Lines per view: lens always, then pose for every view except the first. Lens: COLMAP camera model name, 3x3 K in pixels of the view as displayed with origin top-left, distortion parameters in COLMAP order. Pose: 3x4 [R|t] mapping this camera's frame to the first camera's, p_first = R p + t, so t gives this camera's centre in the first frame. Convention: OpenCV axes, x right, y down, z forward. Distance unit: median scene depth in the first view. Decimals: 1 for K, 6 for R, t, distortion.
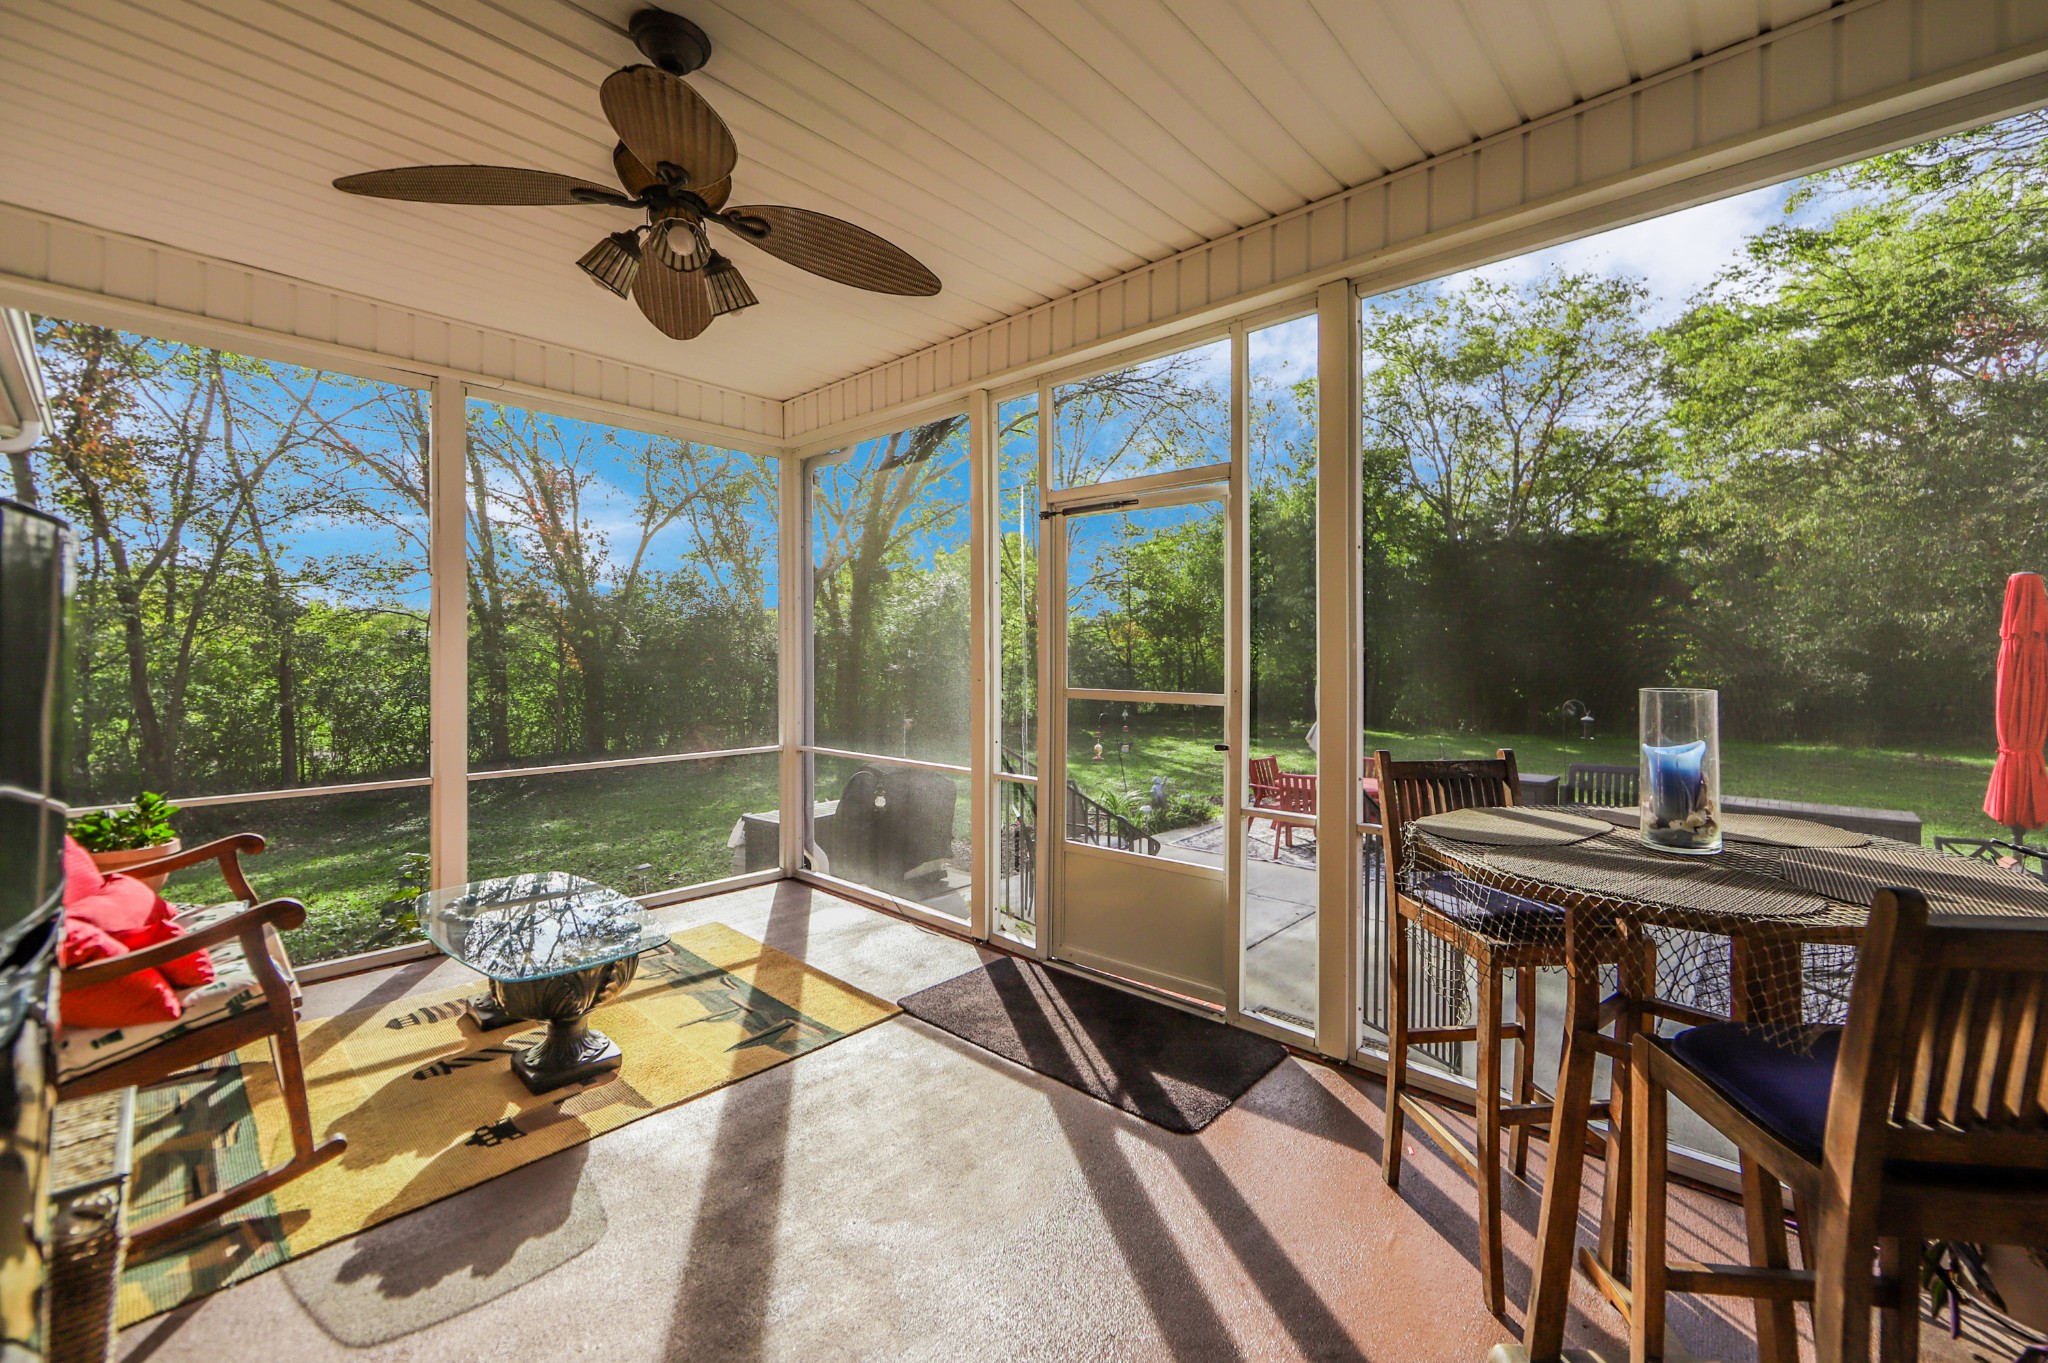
lens RADIAL K [[826.0, 0, 1027.9], [0, 826.0, 670.8], [0, 0, 1]] dist [0.000430, -0.000269]
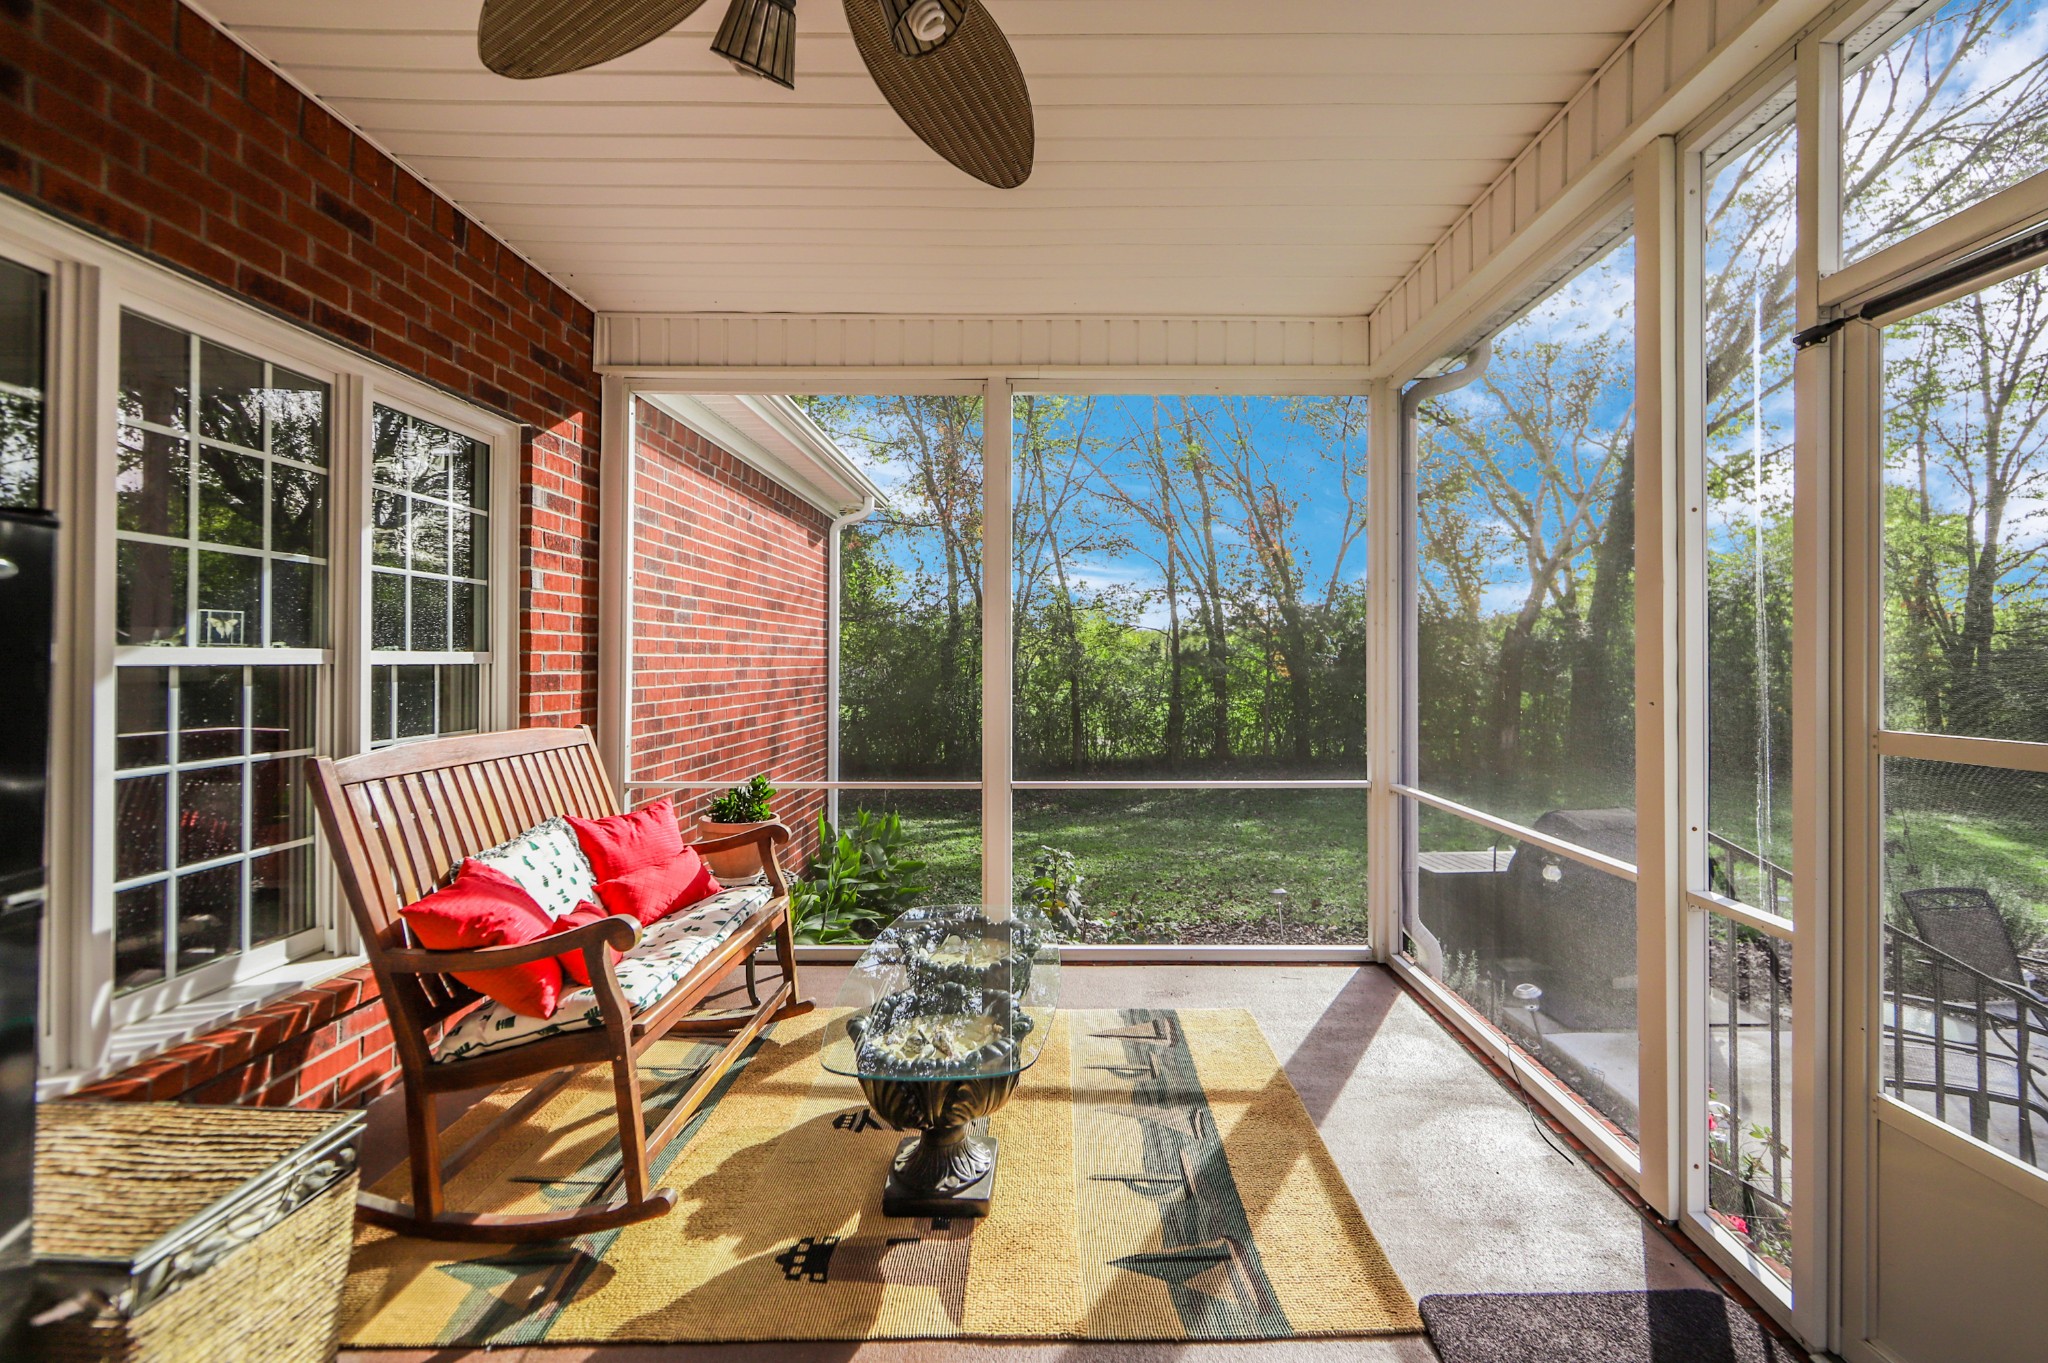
lens RADIAL K [[826.0, 0, 1049.0], [0, 826.0, 658.7], [0, 0, 1]] dist [0.000430, -0.000269]
pose [[0.688085, -0.005019, -0.725613, 0.058815], [-0.013267, 0.999722, -0.019495, -0.000549], [0.725509, 0.023041, 0.687827, 0.399623]]
